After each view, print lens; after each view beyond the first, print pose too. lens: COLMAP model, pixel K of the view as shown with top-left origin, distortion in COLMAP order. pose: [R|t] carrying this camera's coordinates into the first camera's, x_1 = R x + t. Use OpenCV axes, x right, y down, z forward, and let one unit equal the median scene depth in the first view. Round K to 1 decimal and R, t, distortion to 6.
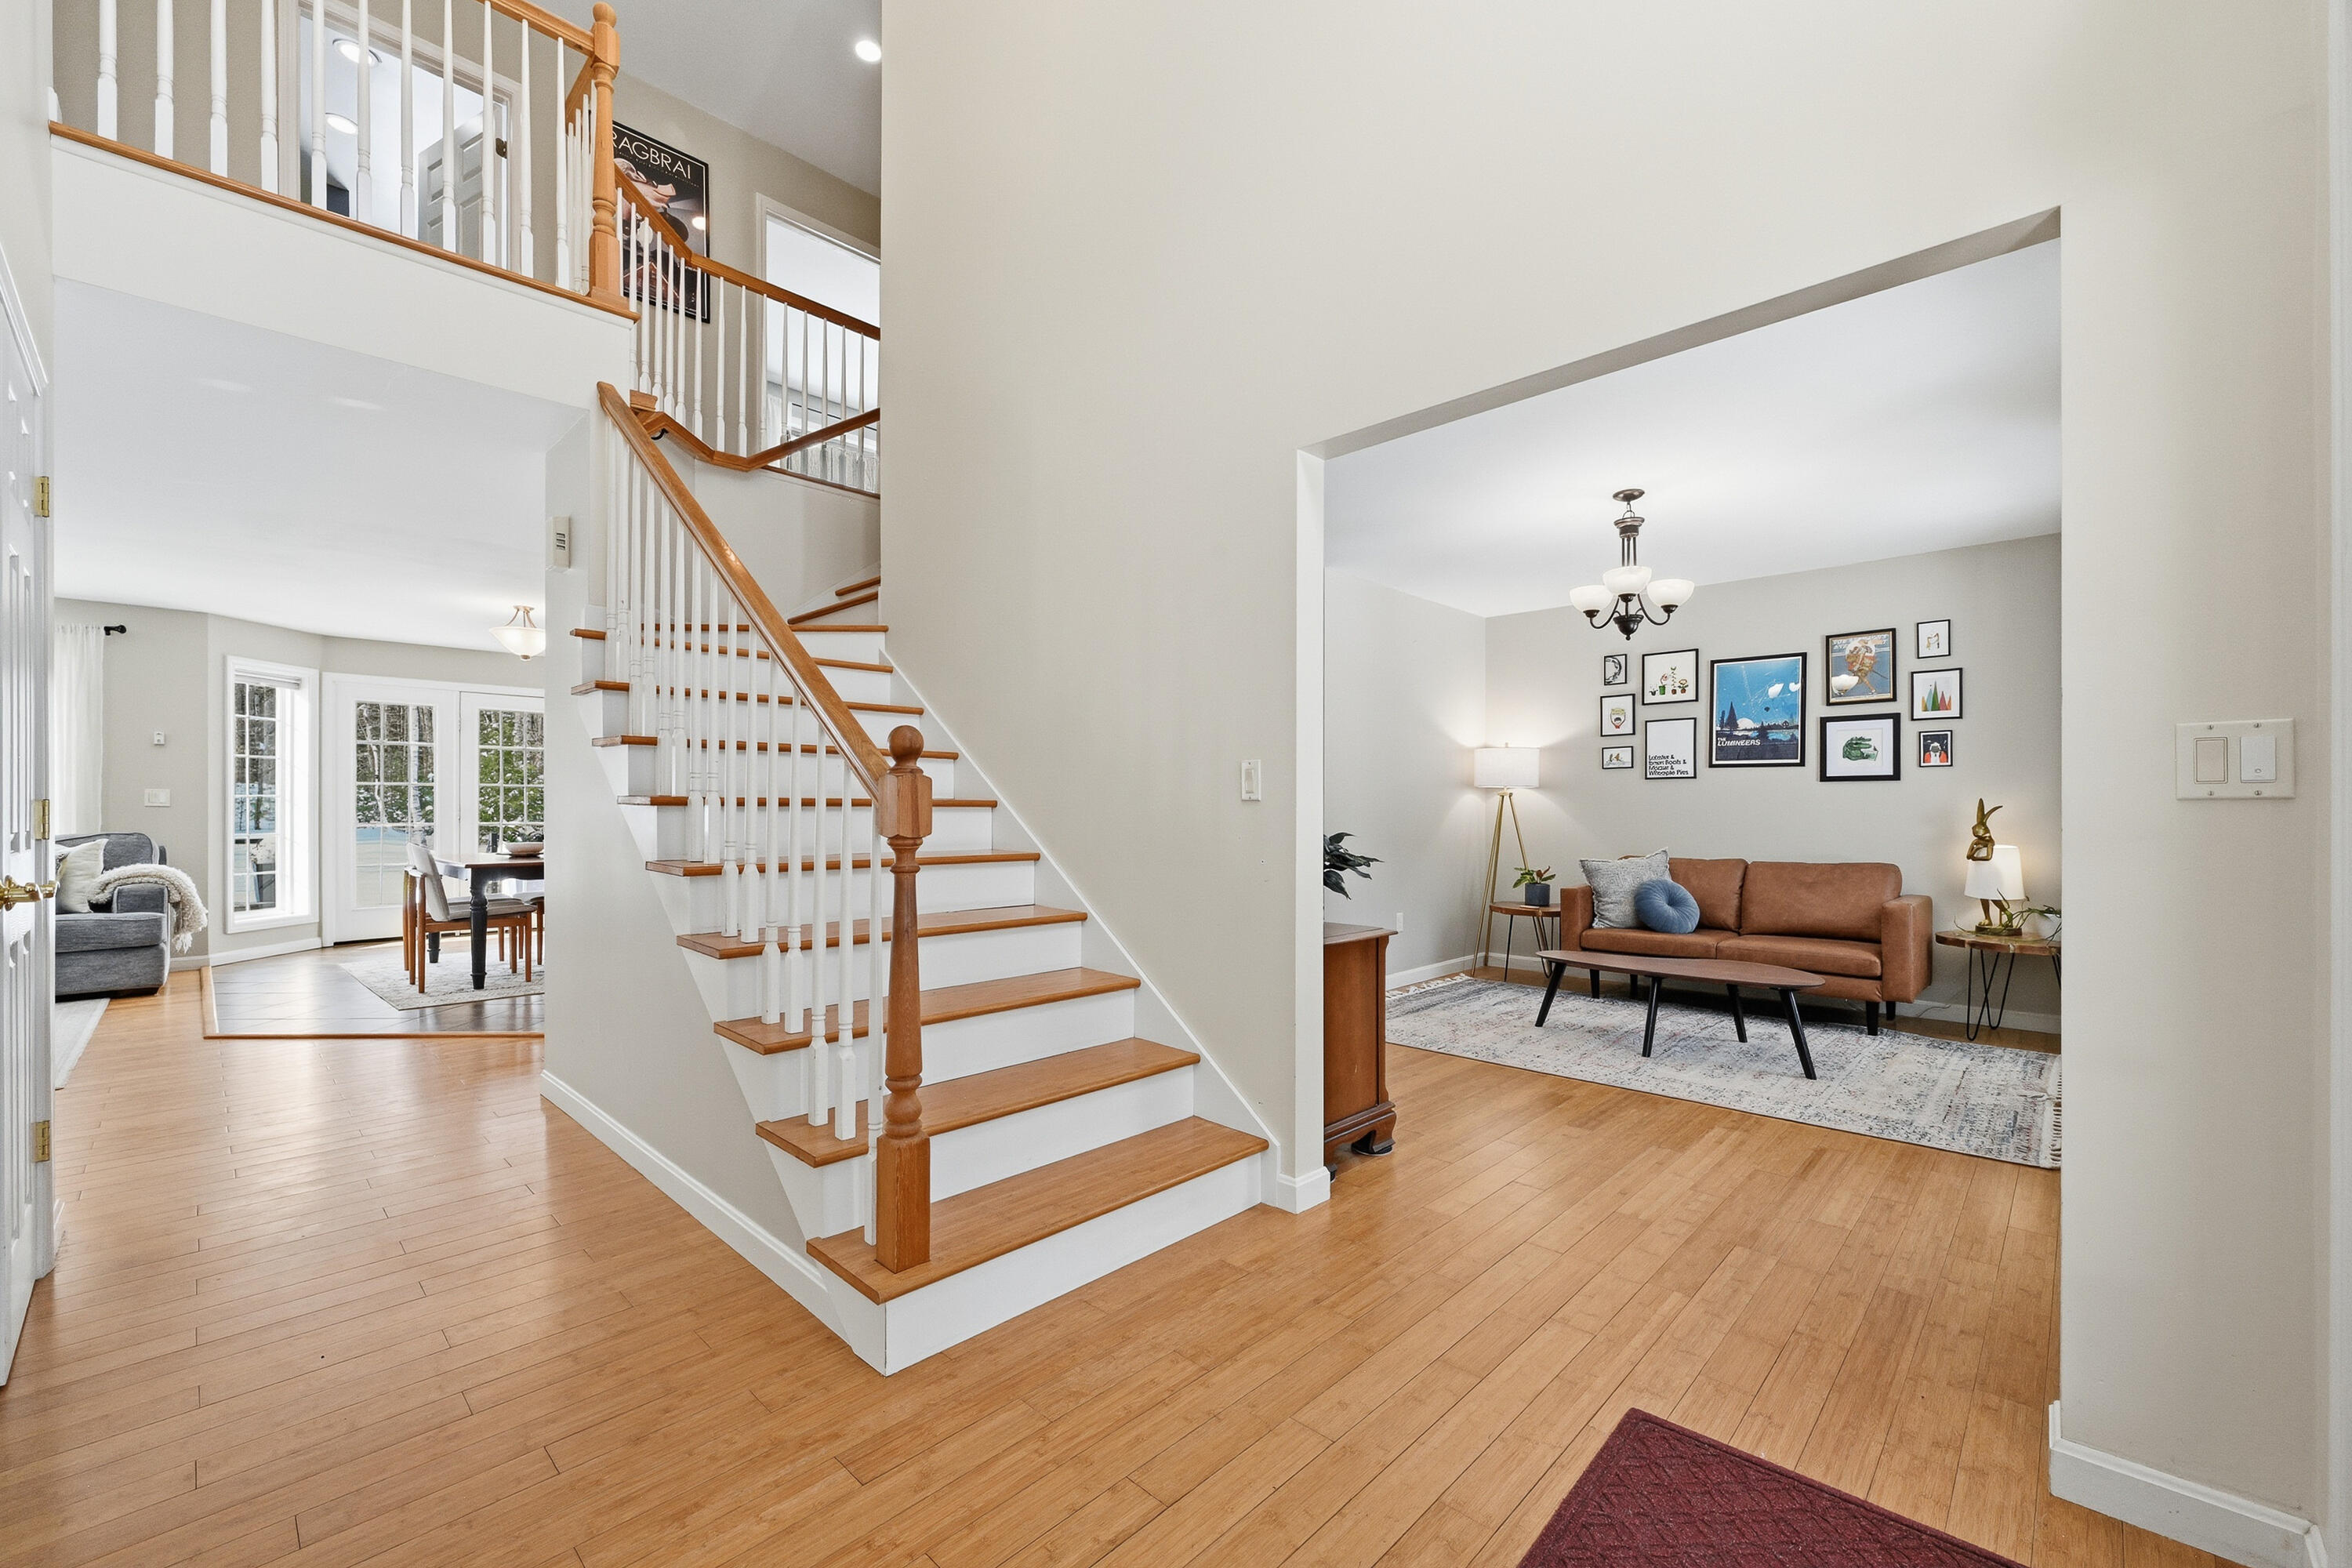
lens RADIAL K [[948.3, 0, 1182.6], [0, 948.3, 801.7], [0, 0, 1]] dist [-0.005983, 0.000198]
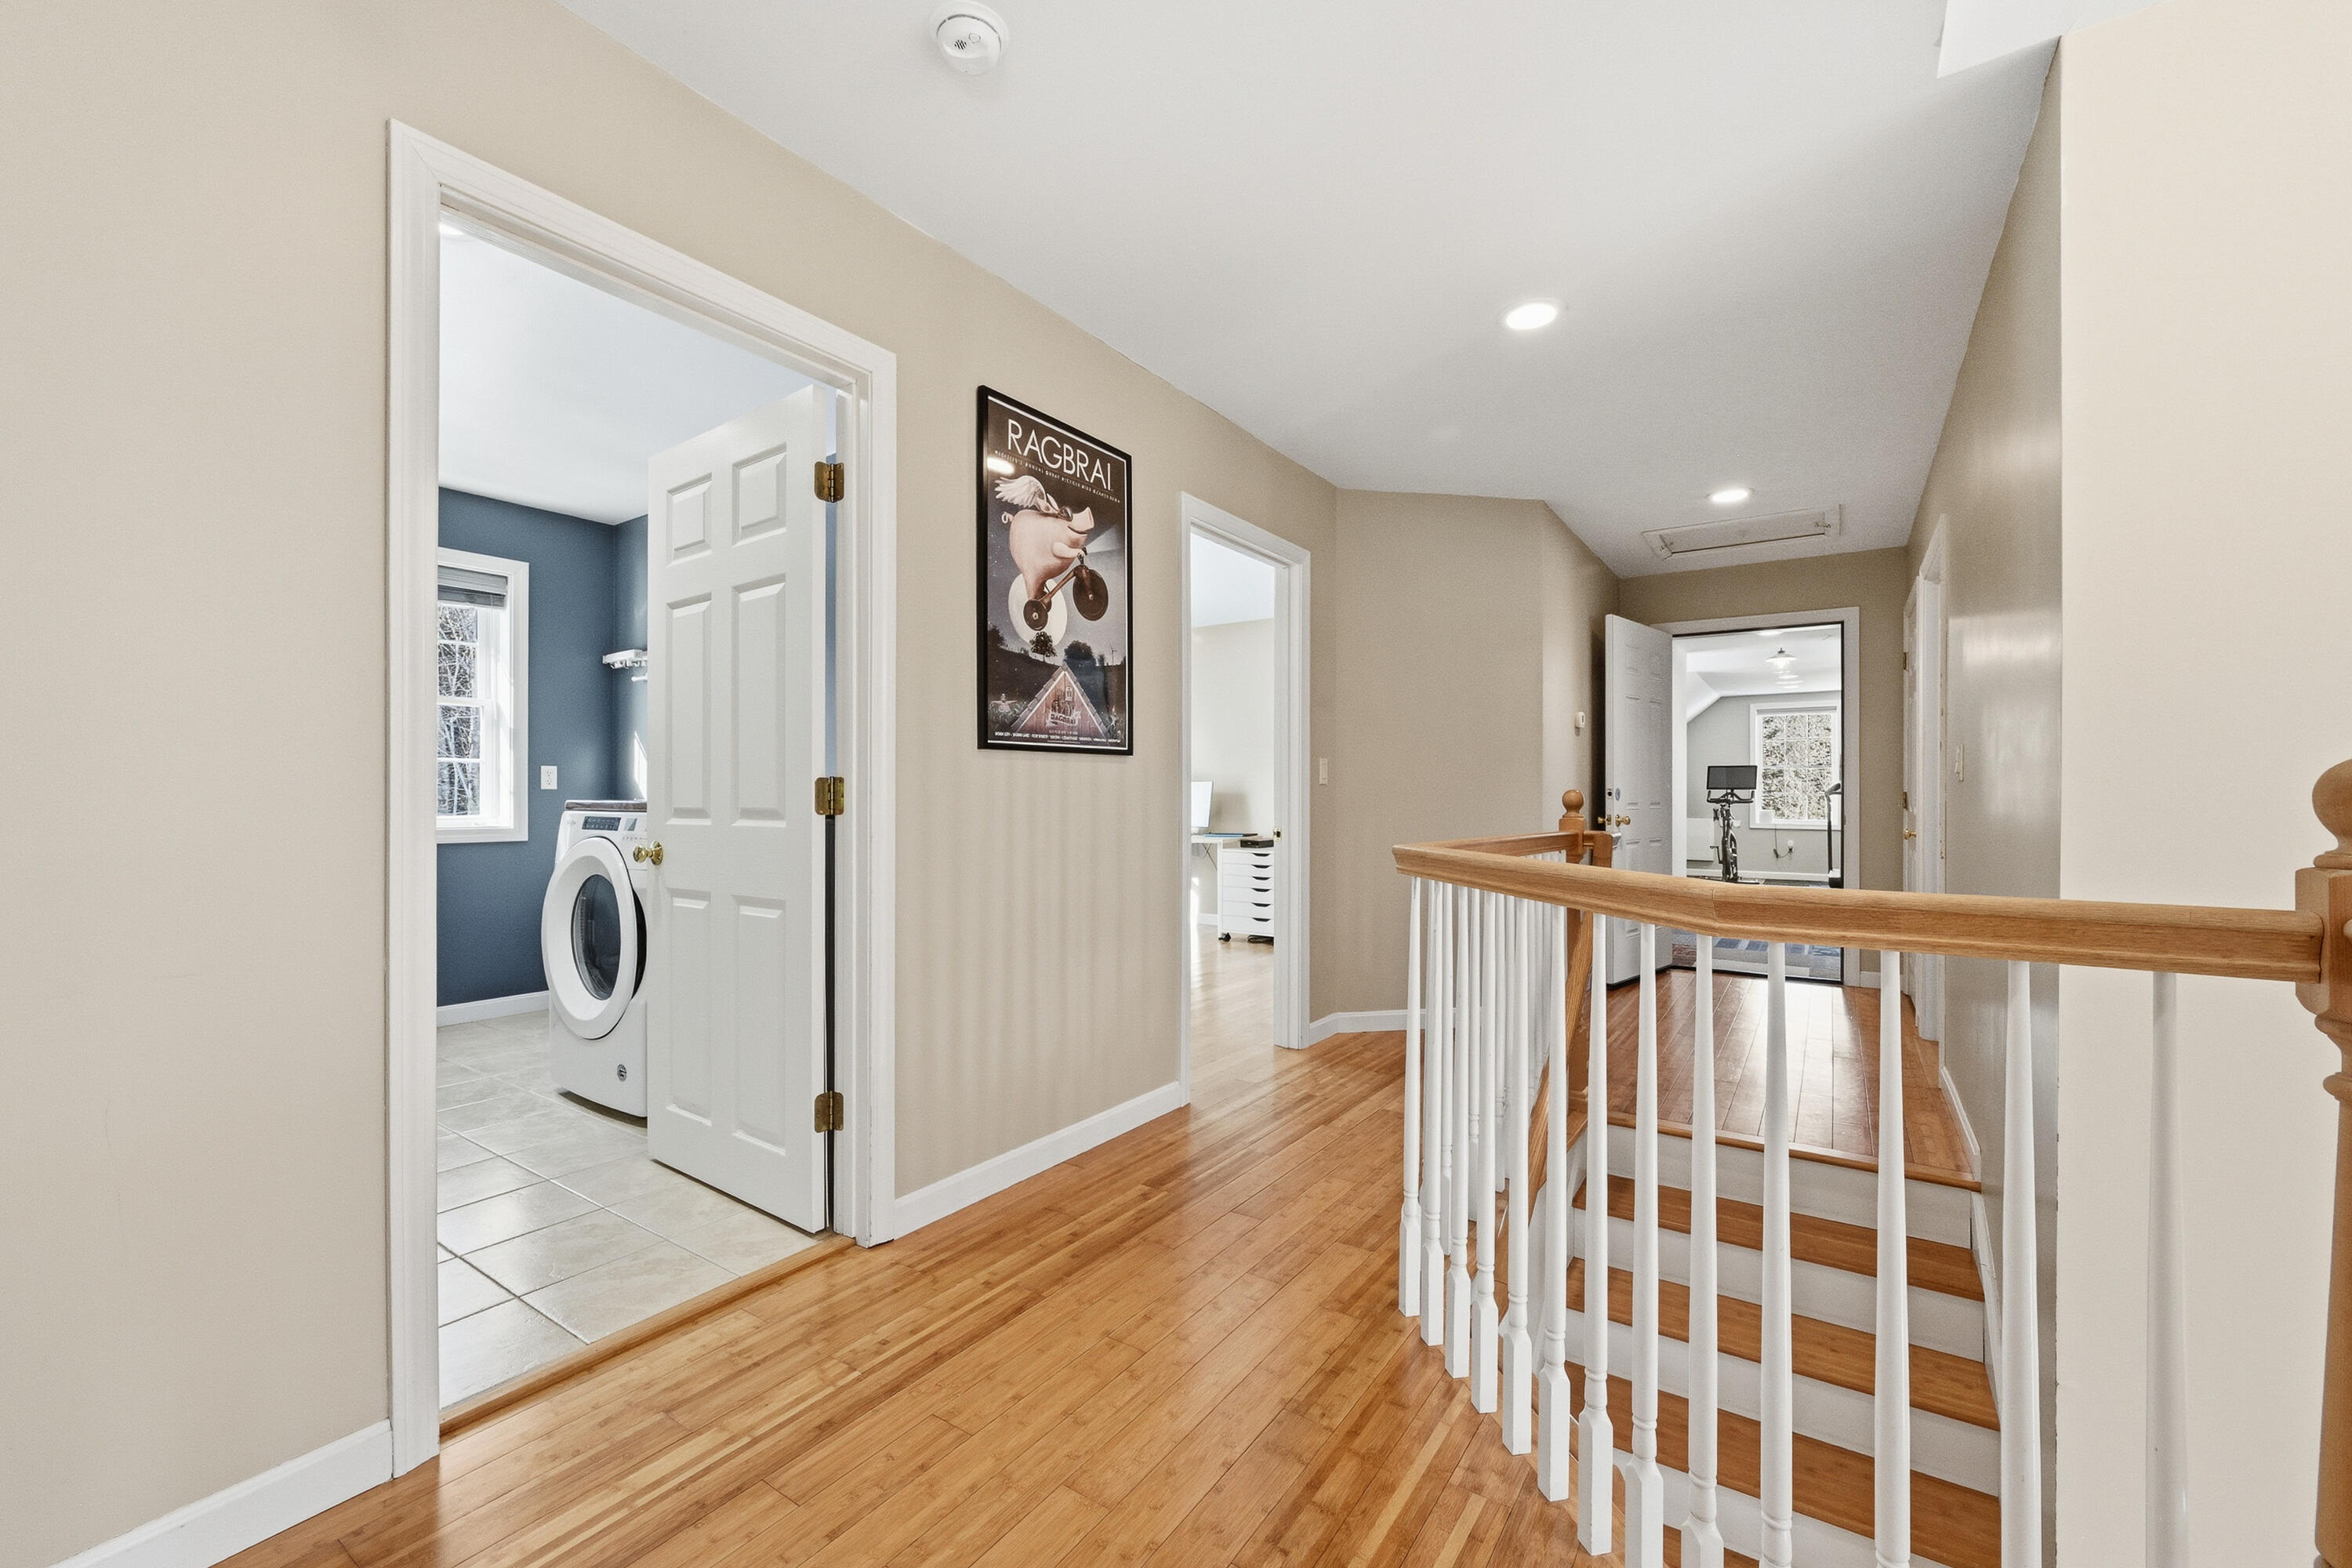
lens RADIAL K [[948.3, 0, 1182.6], [0, 948.3, 801.7], [0, 0, 1]] dist [-0.005983, 0.000198]
pose [[0.988700, -0.003525, 0.149863, -1.670444], [0.001811, 0.999931, 0.011573, -1.469978], [-0.149894, -0.011171, 0.988639, 1.418970]]
